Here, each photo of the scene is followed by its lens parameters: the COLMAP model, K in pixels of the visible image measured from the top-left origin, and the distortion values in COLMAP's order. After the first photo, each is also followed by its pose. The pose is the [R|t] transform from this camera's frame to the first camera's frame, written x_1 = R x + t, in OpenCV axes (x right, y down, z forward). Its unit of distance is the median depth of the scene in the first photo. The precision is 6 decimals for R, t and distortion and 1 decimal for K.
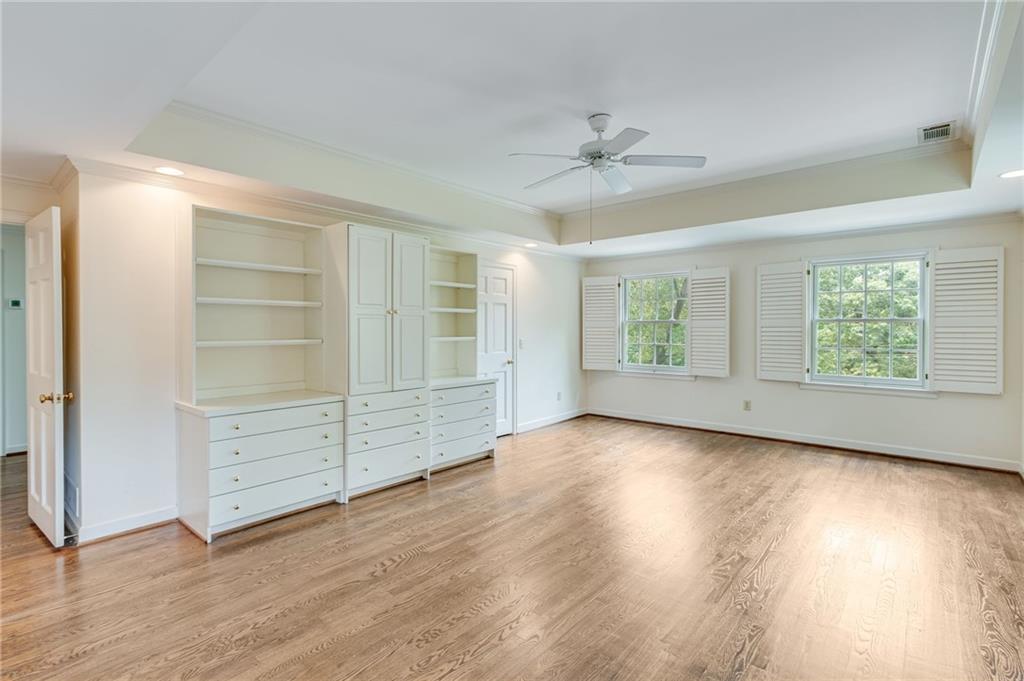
lens RADIAL K [[494.3, 0, 512.0], [0, 494.3, 340.5], [0, 0, 1]] dist [0.025545, 0.000180]
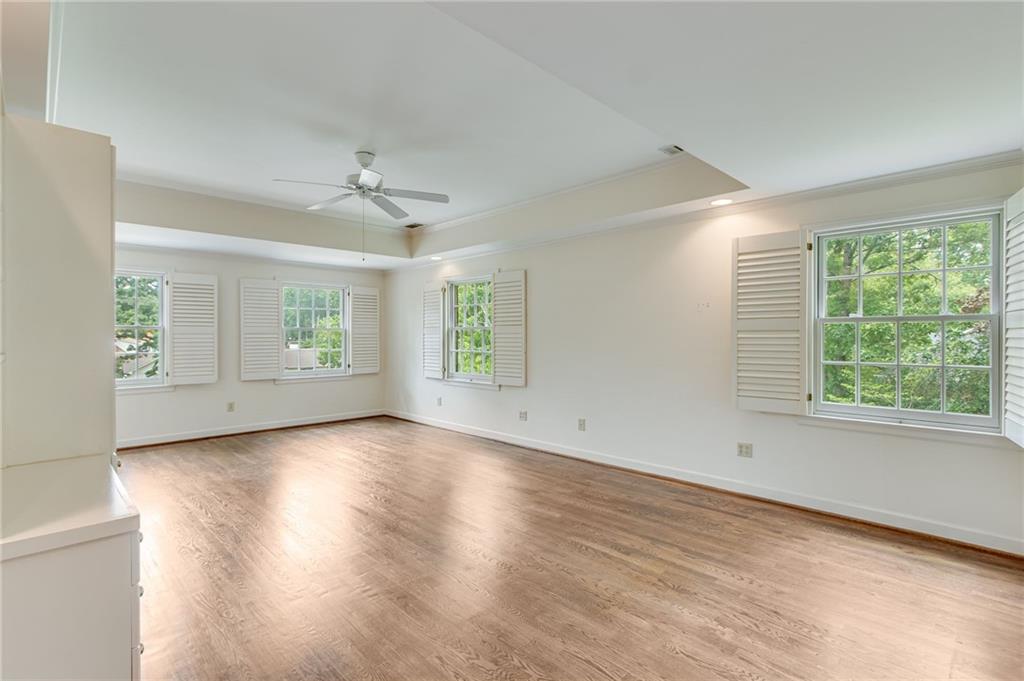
lens RADIAL K [[472.3, 0, 501.9], [0, 472.3, 341.2], [0, 0, 1]] dist [0.022368, 0.000094]
pose [[0.097476, -0.008919, 0.995198, -0.495708], [0.029028, 0.999560, 0.006115, -0.000434], [-0.994814, 0.028293, 0.097692, 0.312256]]
